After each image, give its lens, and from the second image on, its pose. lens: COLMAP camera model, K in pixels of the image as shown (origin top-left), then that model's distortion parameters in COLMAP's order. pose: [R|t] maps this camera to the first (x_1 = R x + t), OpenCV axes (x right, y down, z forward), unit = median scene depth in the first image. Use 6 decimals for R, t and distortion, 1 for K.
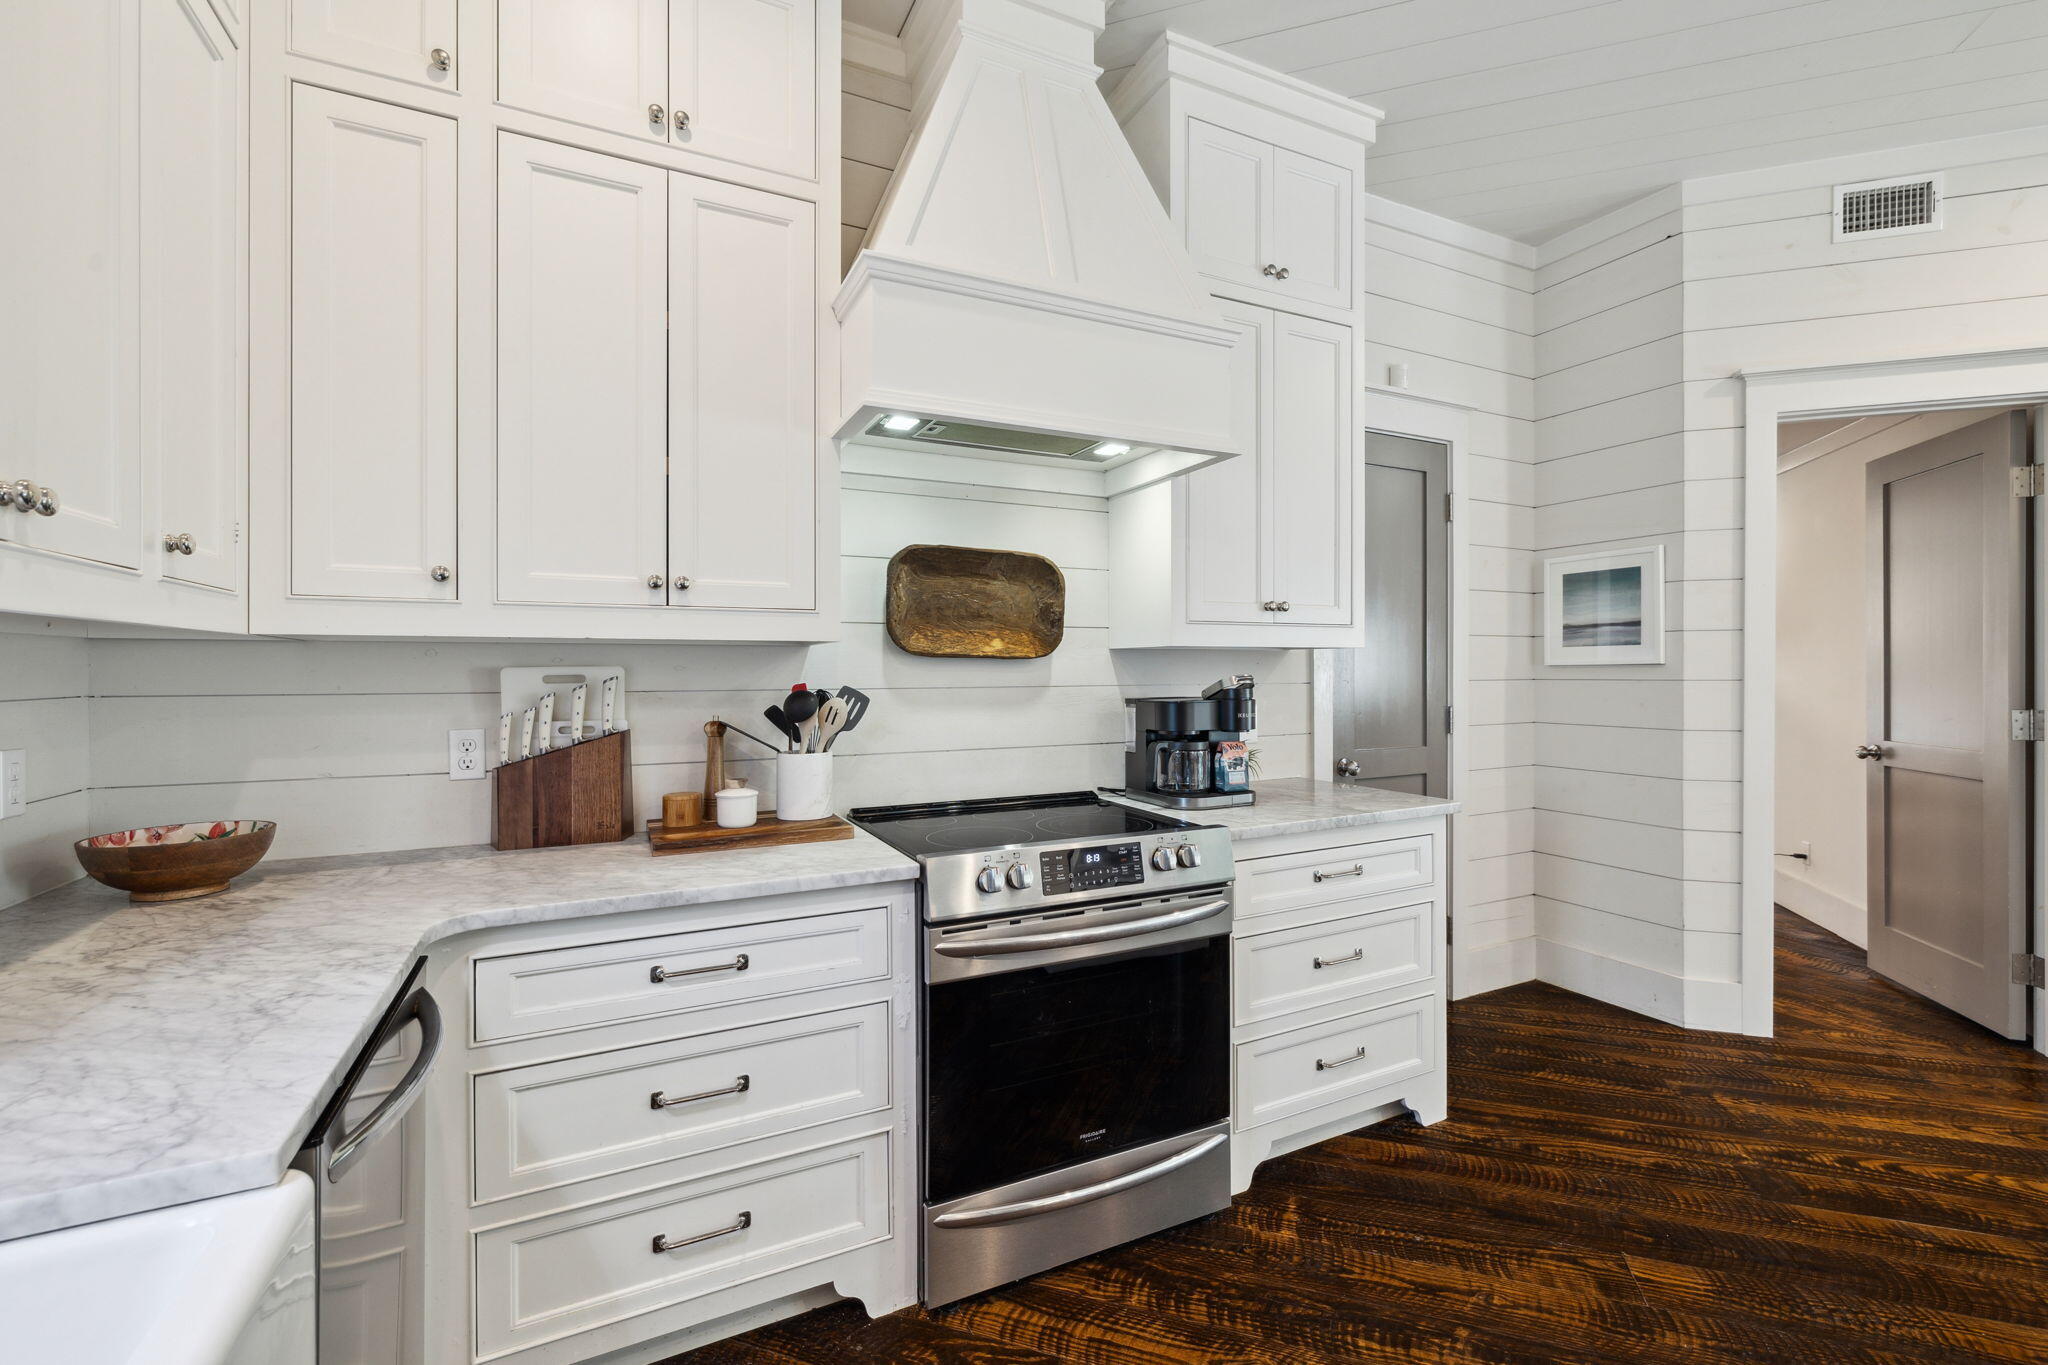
lens RADIAL K [[858.2, 0, 1028.1], [0, 858.2, 667.2], [0, 0, 1]] dist [-0.000735, -0.000121]
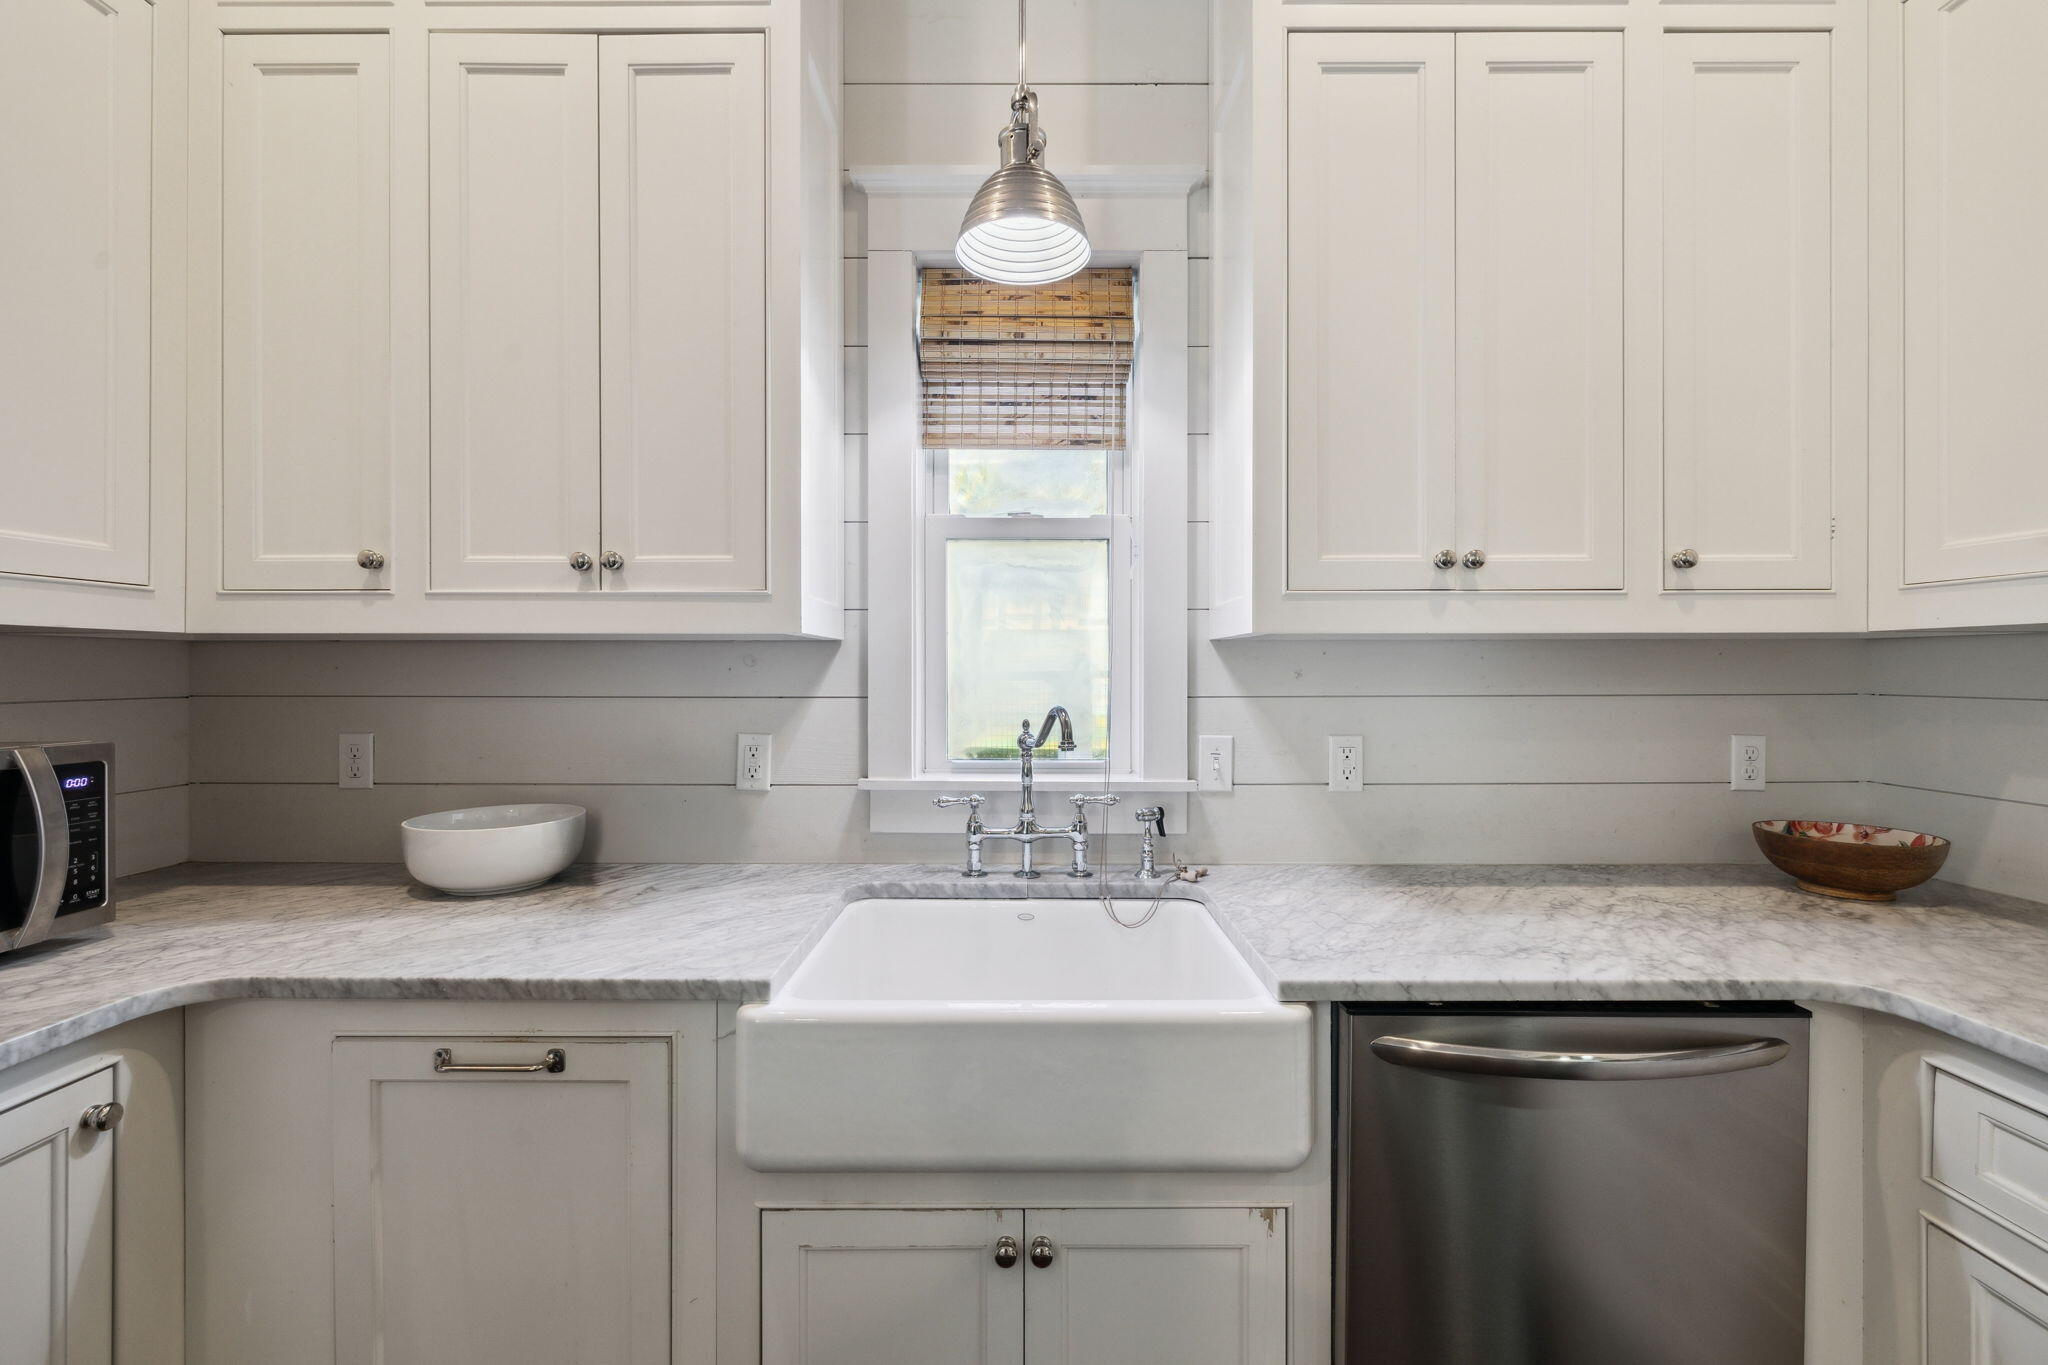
lens RADIAL K [[858.2, 0, 1028.1], [0, 858.2, 667.2], [0, 0, 1]] dist [-0.000735, -0.000121]
pose [[-0.444459, -0.000102, -0.895799, 0.262121], [0.005934, 0.999978, -0.003058, -0.001970], [0.895779, -0.006675, -0.444449, 0.462846]]
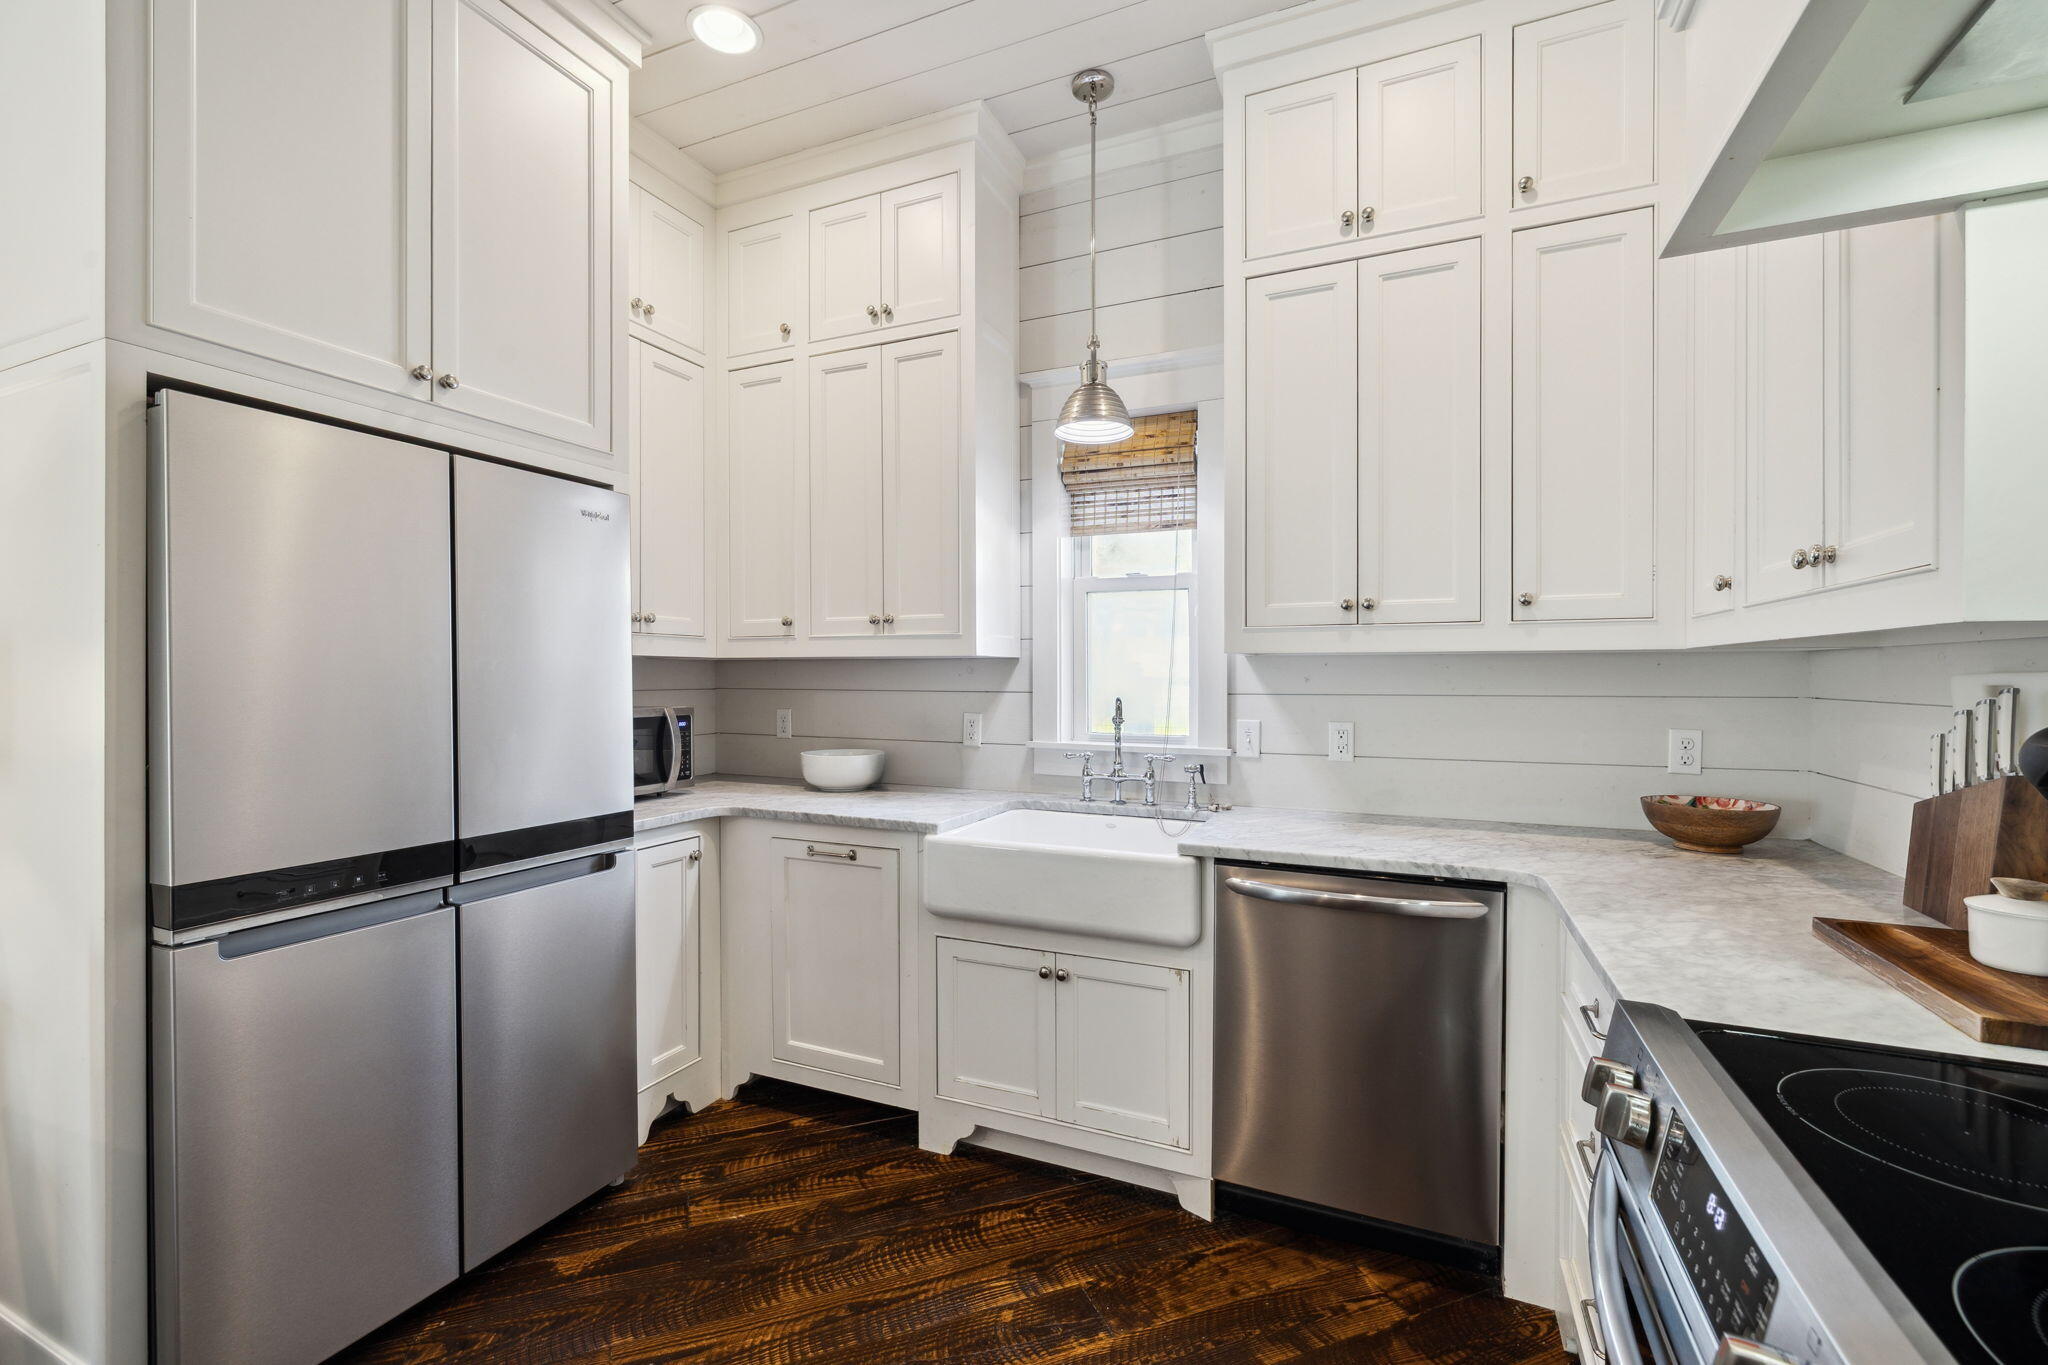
lens RADIAL K [[869.5, 0, 1024.0], [0, 869.5, 682.5], [0, 0, 1]] dist [0.000751, 0.000184]
pose [[-0.765909, 0.007565, -0.642905, 0.509175], [0.004191, 0.999968, 0.006775, -0.001360], [0.642936, 0.002494, -0.765916, 1.050703]]
